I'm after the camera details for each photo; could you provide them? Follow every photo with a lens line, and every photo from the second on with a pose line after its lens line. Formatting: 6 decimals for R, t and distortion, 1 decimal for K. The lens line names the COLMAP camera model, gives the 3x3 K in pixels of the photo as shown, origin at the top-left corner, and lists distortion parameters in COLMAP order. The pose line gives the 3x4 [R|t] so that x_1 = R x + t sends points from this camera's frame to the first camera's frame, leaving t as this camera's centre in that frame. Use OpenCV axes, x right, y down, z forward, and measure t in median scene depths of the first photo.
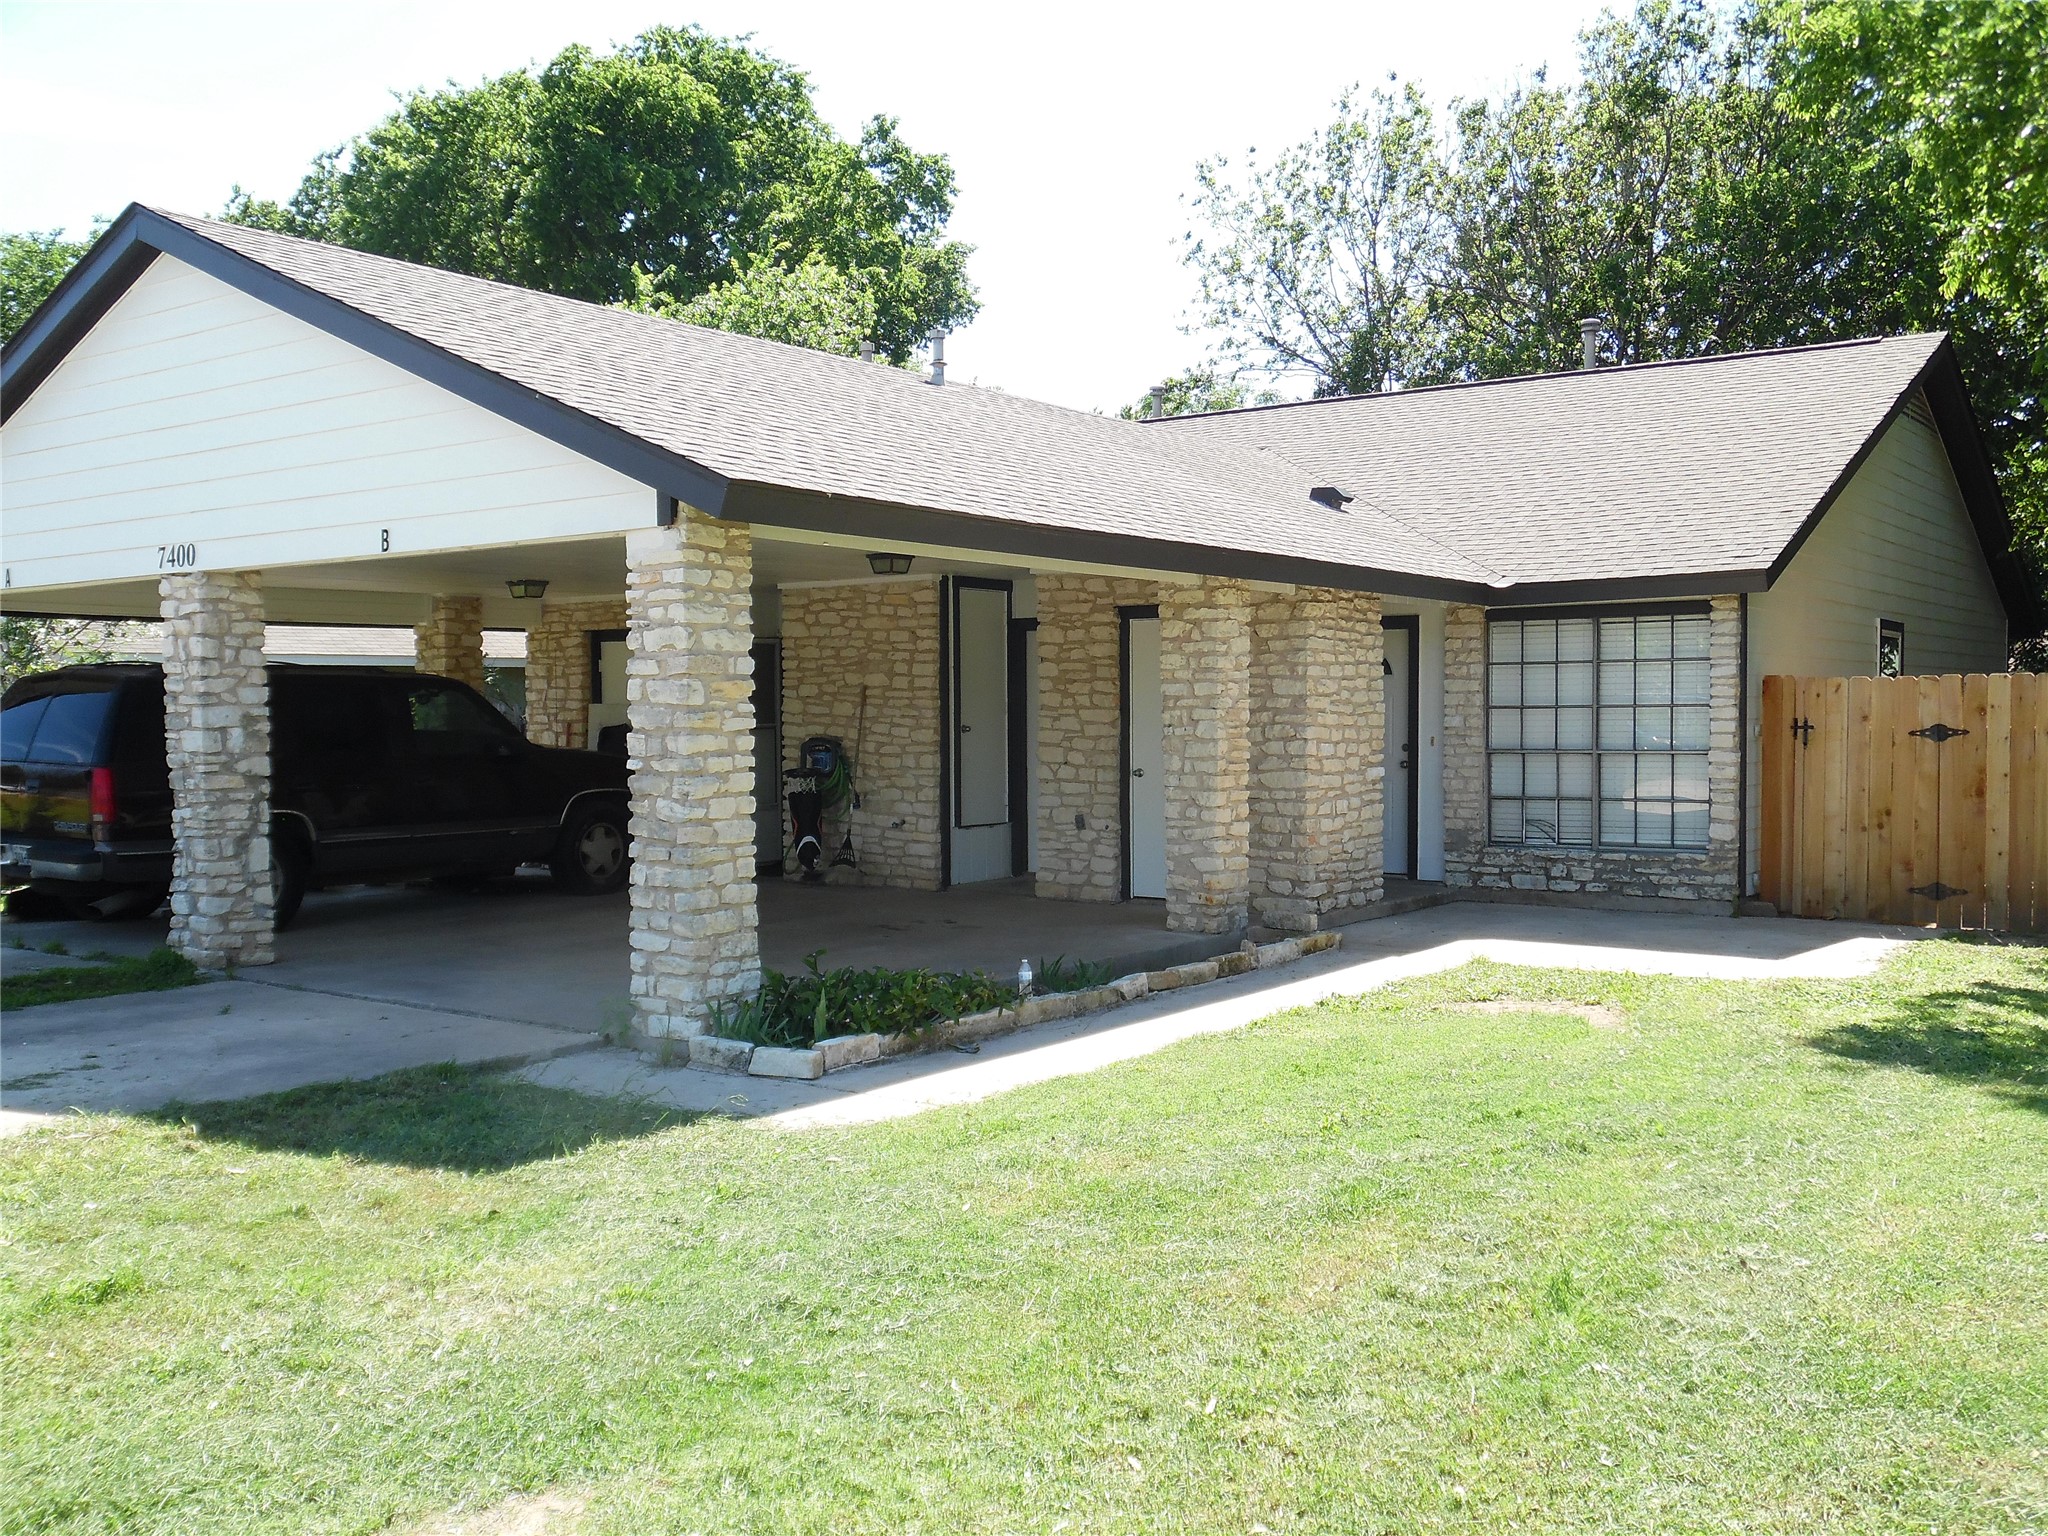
lens RADIAL K [[1904.6, 0, 1024.0], [0, 1904.6, 768.0], [0, 0, 1]] dist [-0.096974, 0.164799]
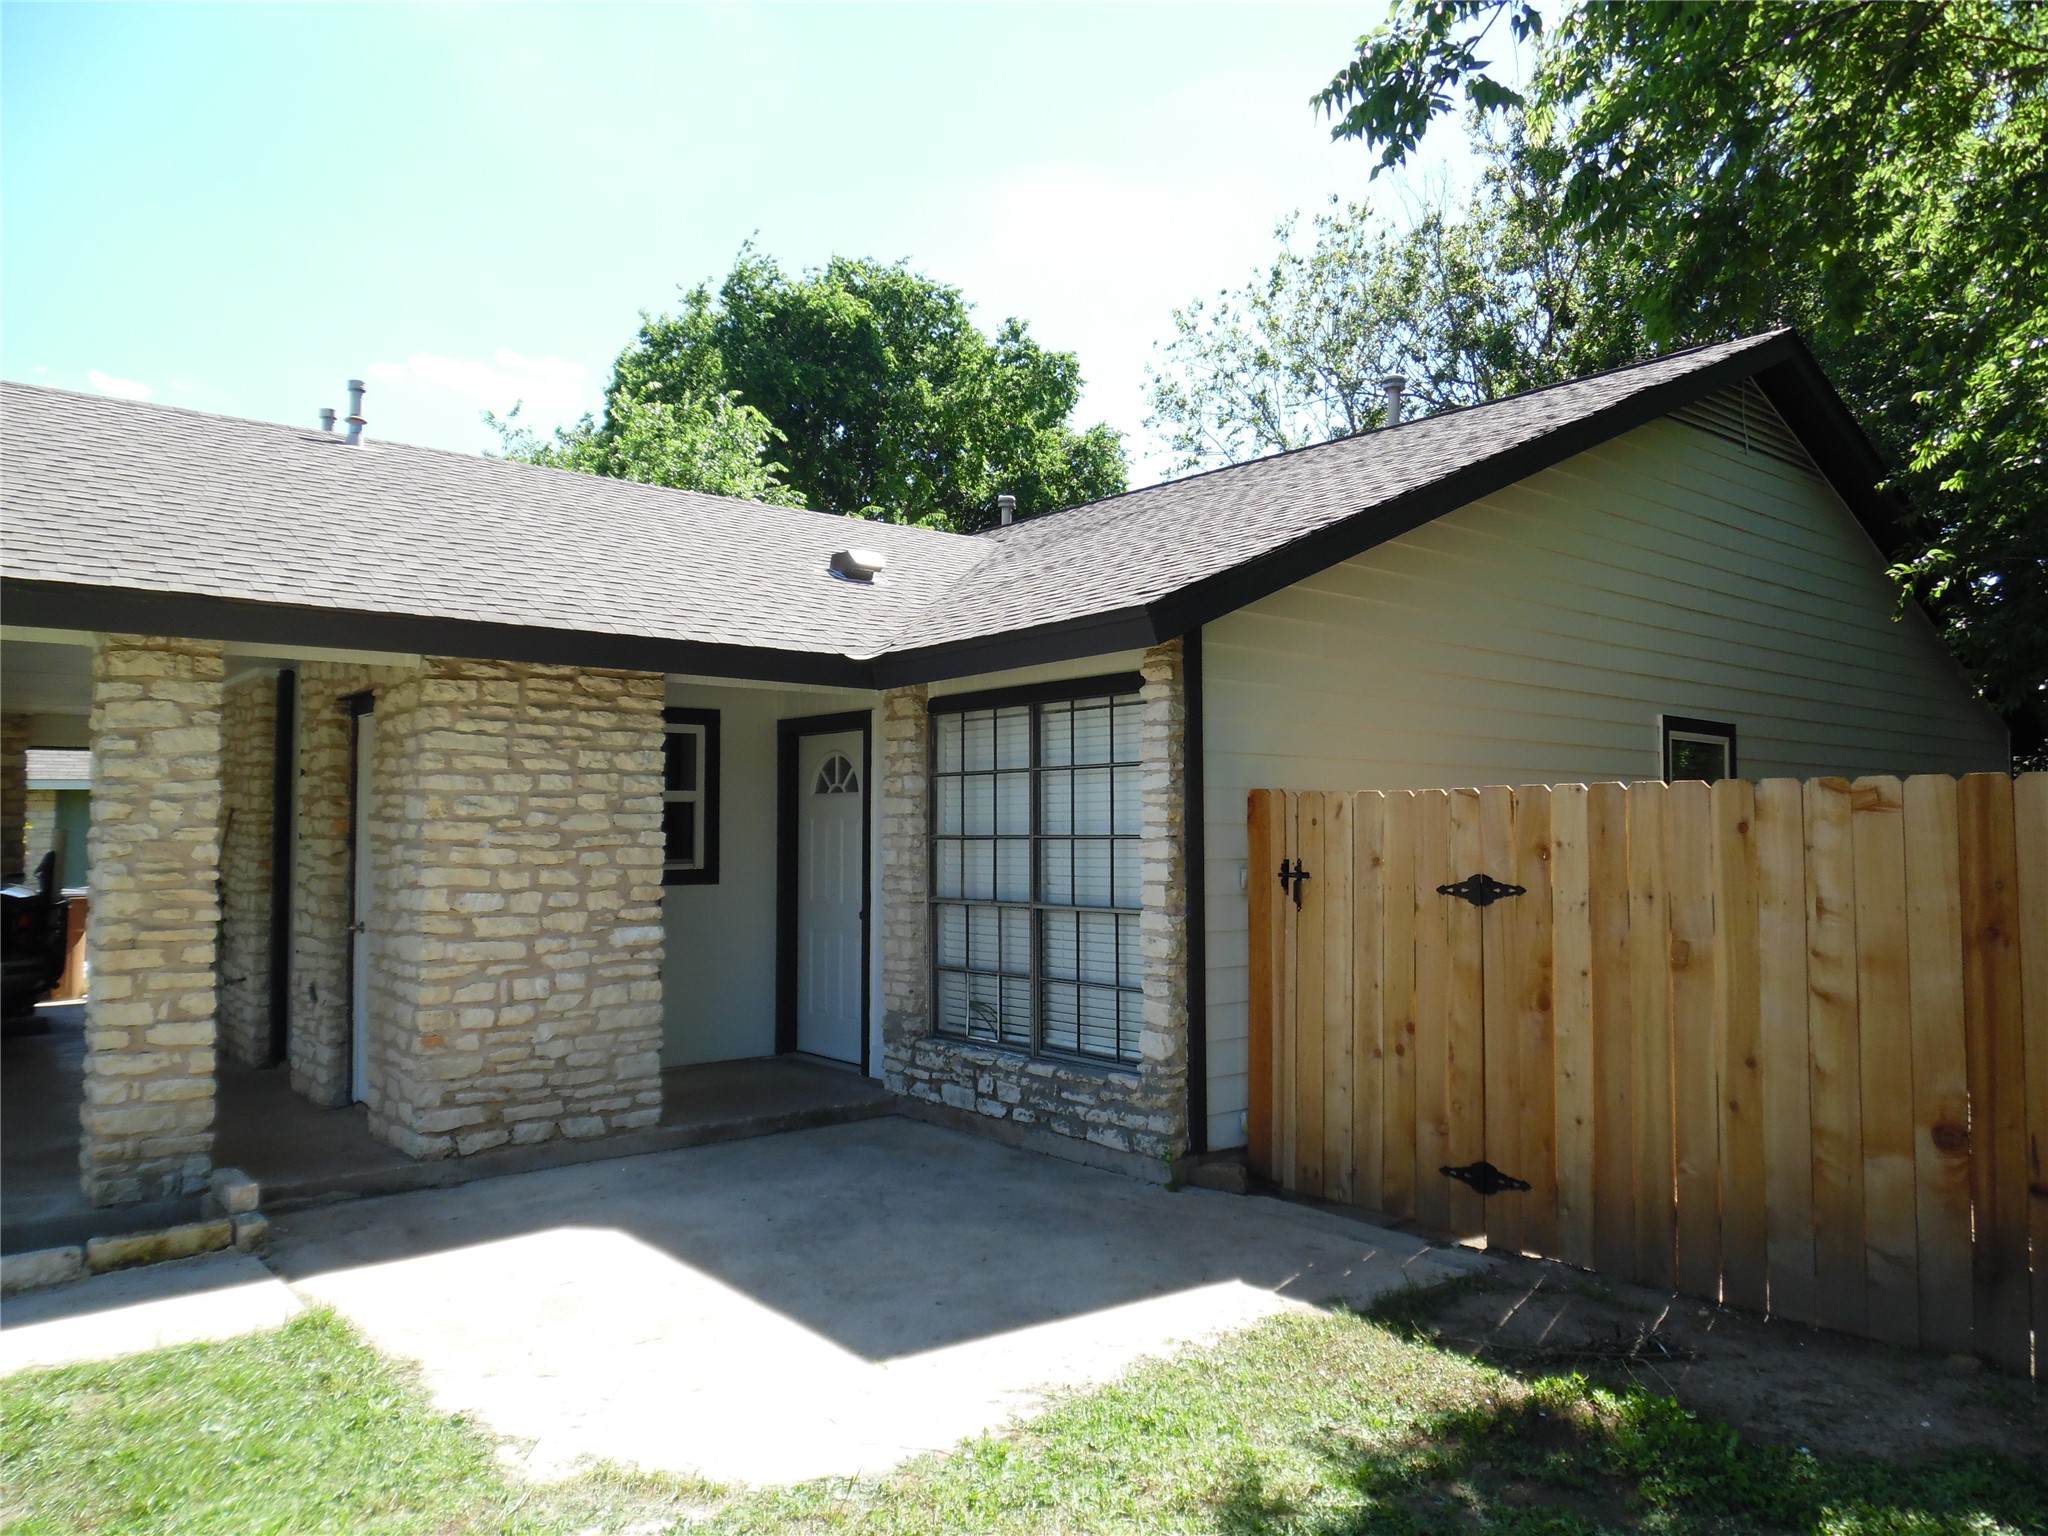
lens RADIAL K [[1446.4, 0, 1024.0], [0, 1446.4, 768.0], [0, 0, 1]] dist [-0.007816, -0.005941]
pose [[0.974361, -0.003905, -0.224957, 0.426370], [-0.012616, 0.997328, -0.071956, -0.021129], [0.224637, 0.072949, 0.971708, 0.518386]]
